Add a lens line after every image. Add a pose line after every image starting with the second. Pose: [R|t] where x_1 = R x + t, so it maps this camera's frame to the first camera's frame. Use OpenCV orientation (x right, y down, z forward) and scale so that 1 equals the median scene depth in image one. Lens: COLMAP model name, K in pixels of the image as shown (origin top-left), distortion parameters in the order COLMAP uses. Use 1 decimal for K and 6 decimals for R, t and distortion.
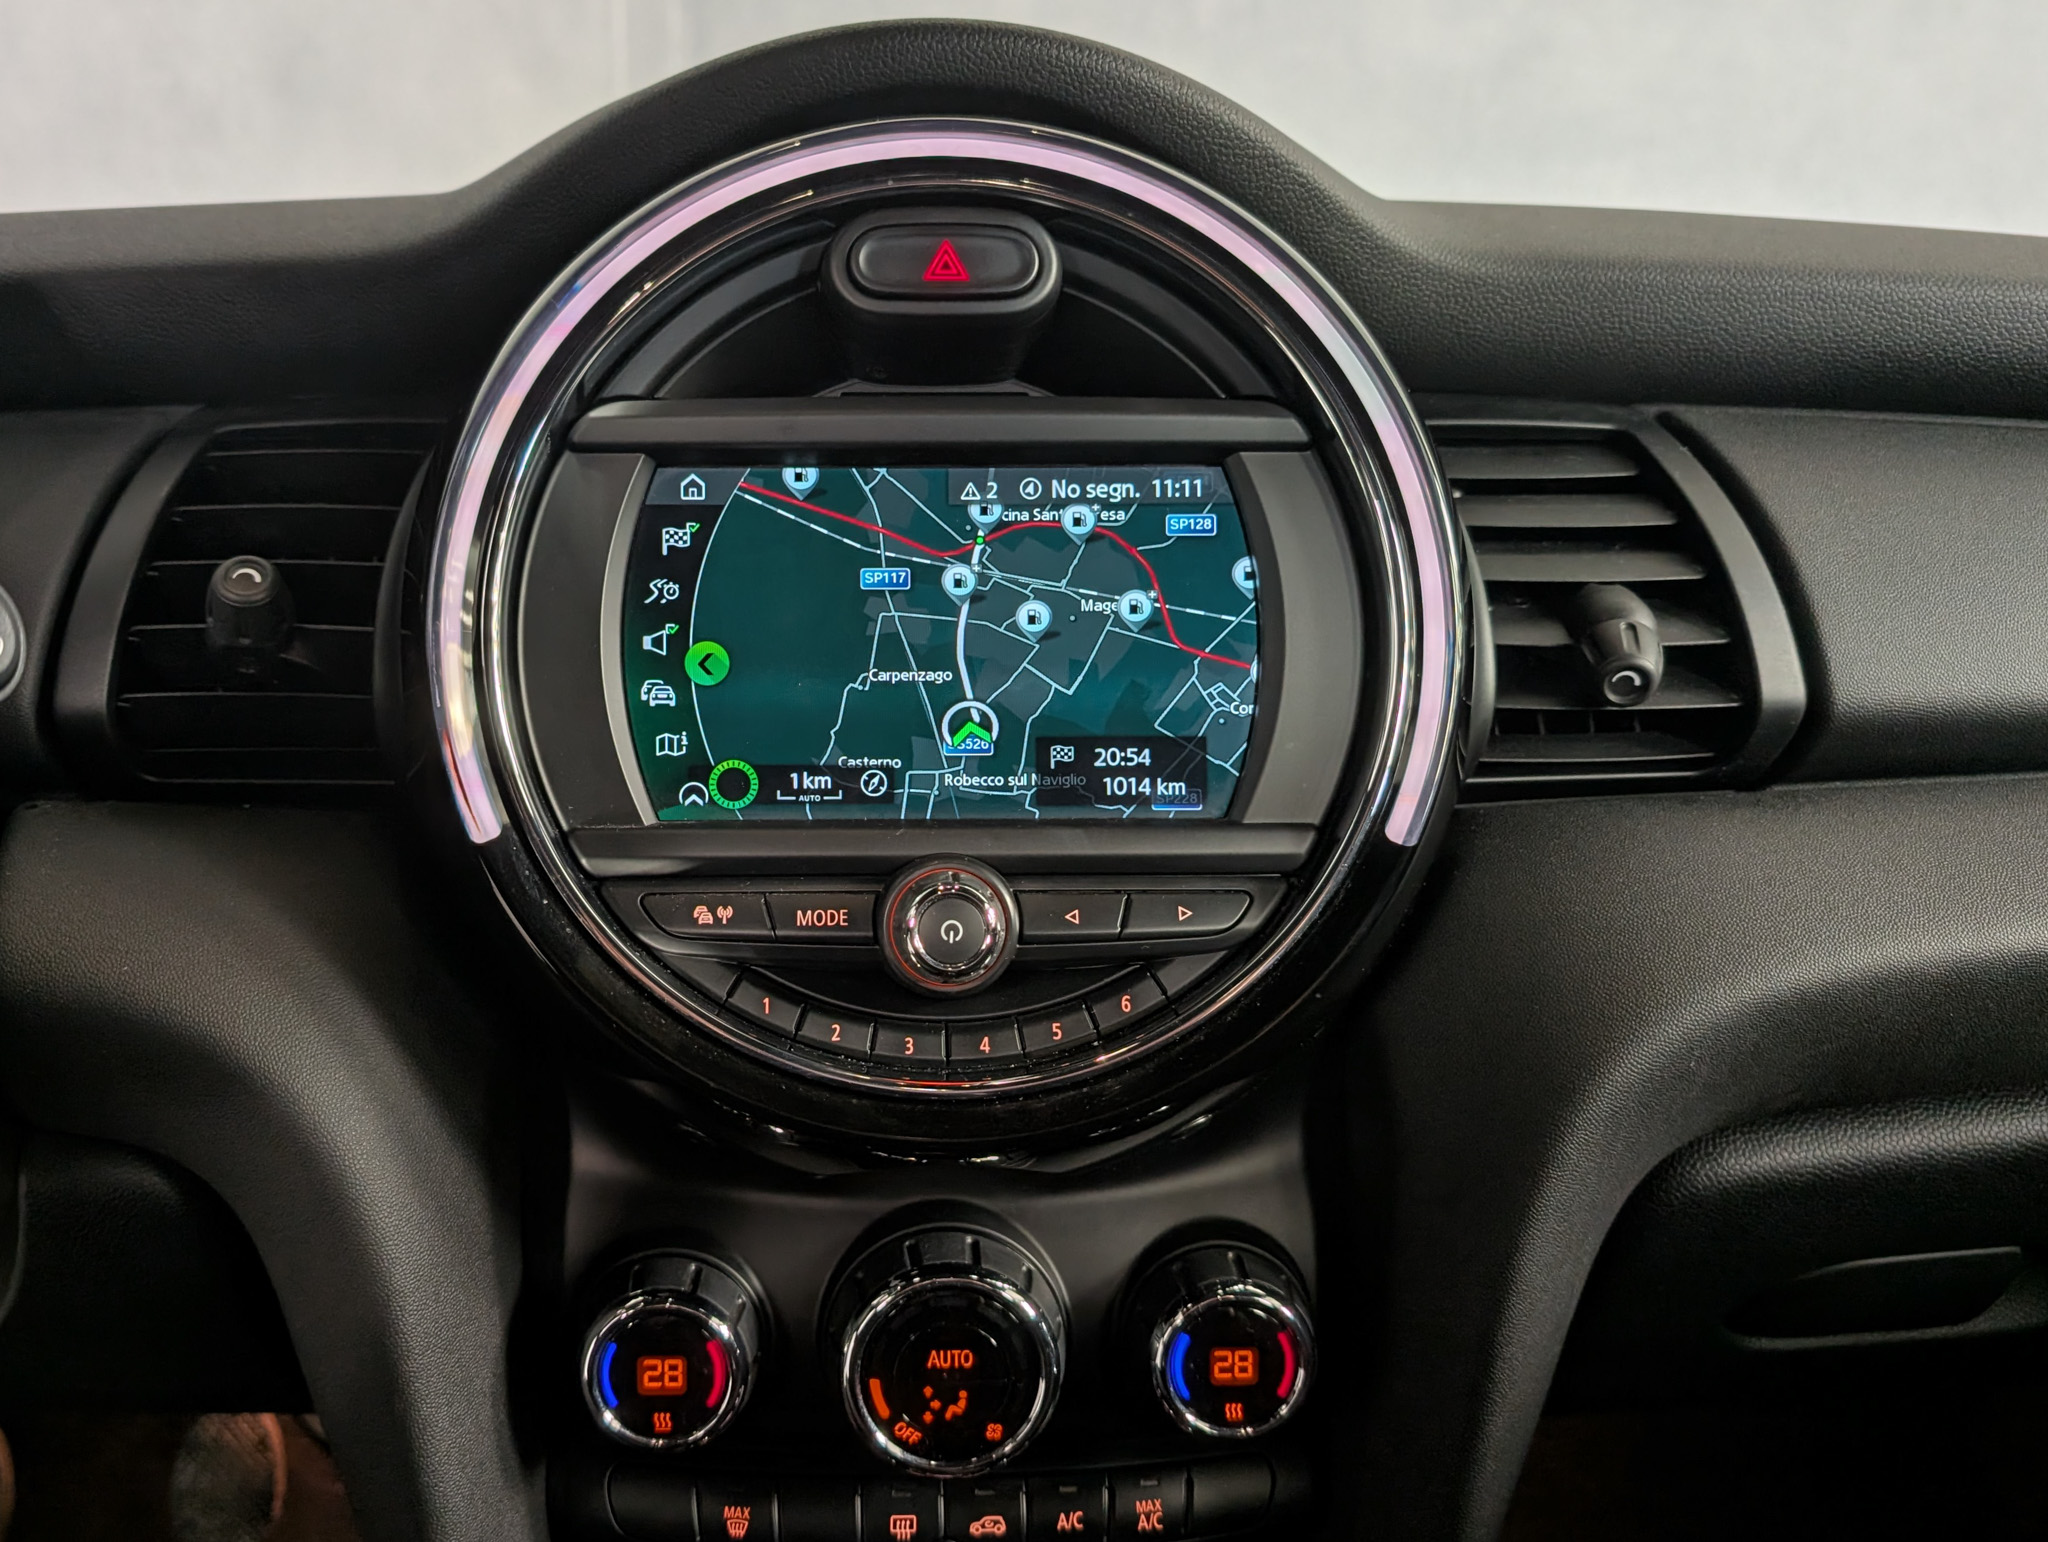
lens RADIAL K [[2511.1, 0, 895.4], [0, 2511.1, 644.9], [0, 0, 1]] dist [0.084531, -0.511214]
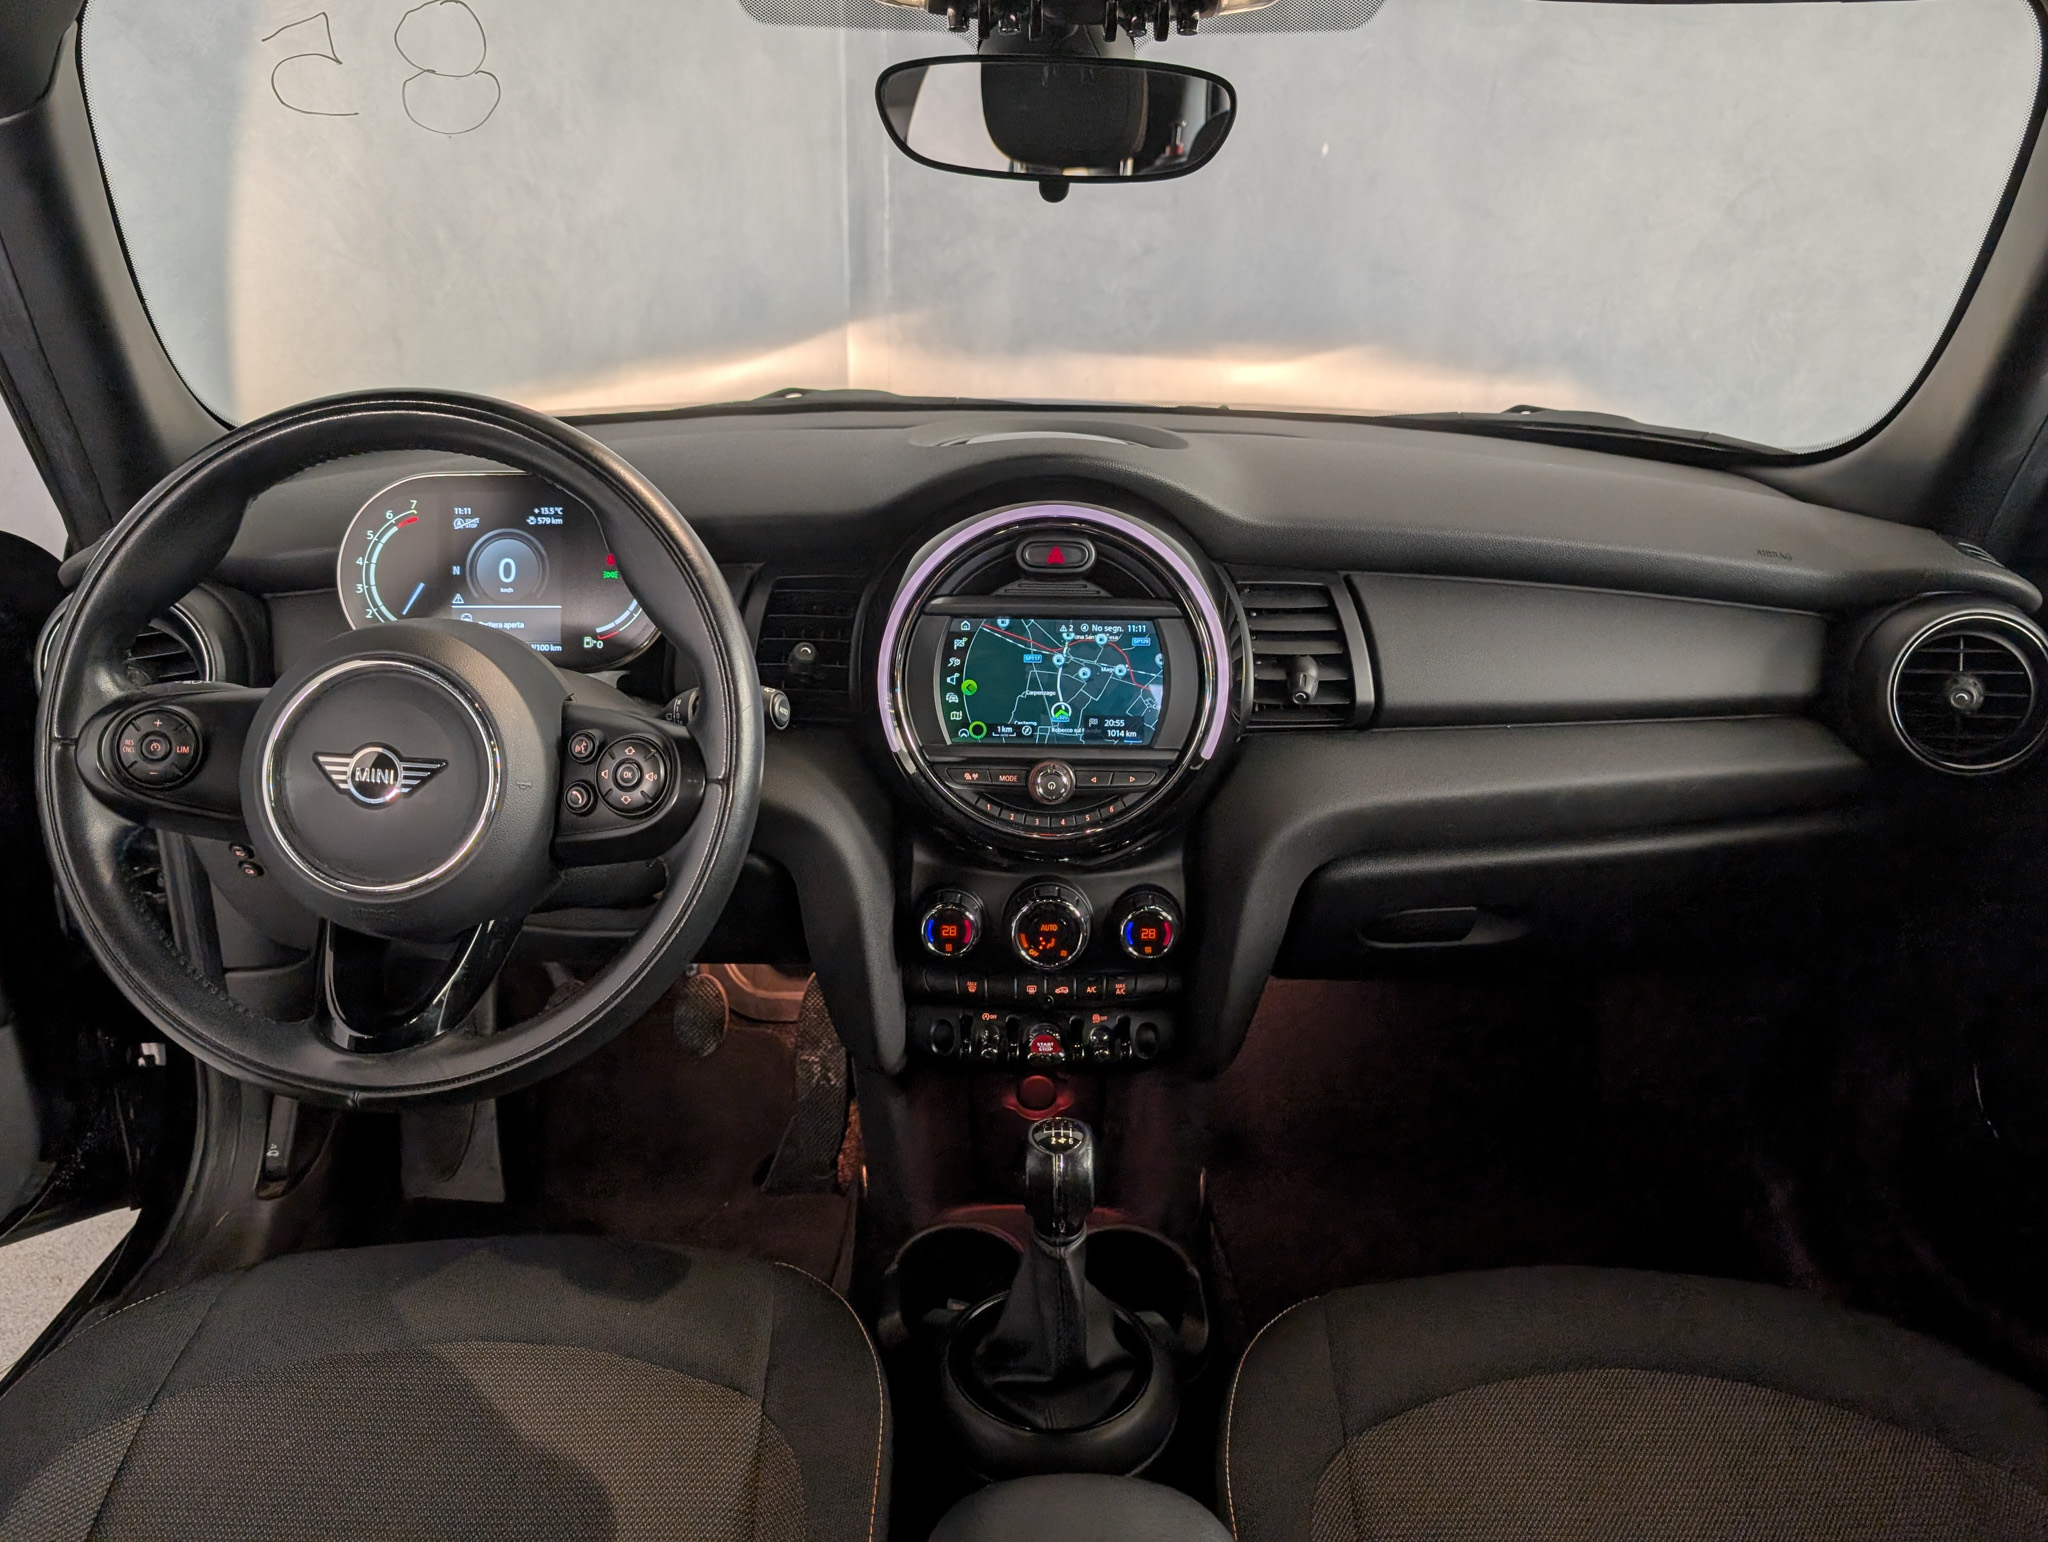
lens RADIAL K [[2539.0, 0, 1024.0], [0, 2539.0, 771.0], [0, 0, 1]] dist [0.111972, -0.286092]
pose [[0.999711, 0.023332, -0.005774, 0.005822], [-0.022150, 0.987580, 0.155549, -0.346311], [0.009331, -0.155376, 0.987811, -1.847639]]
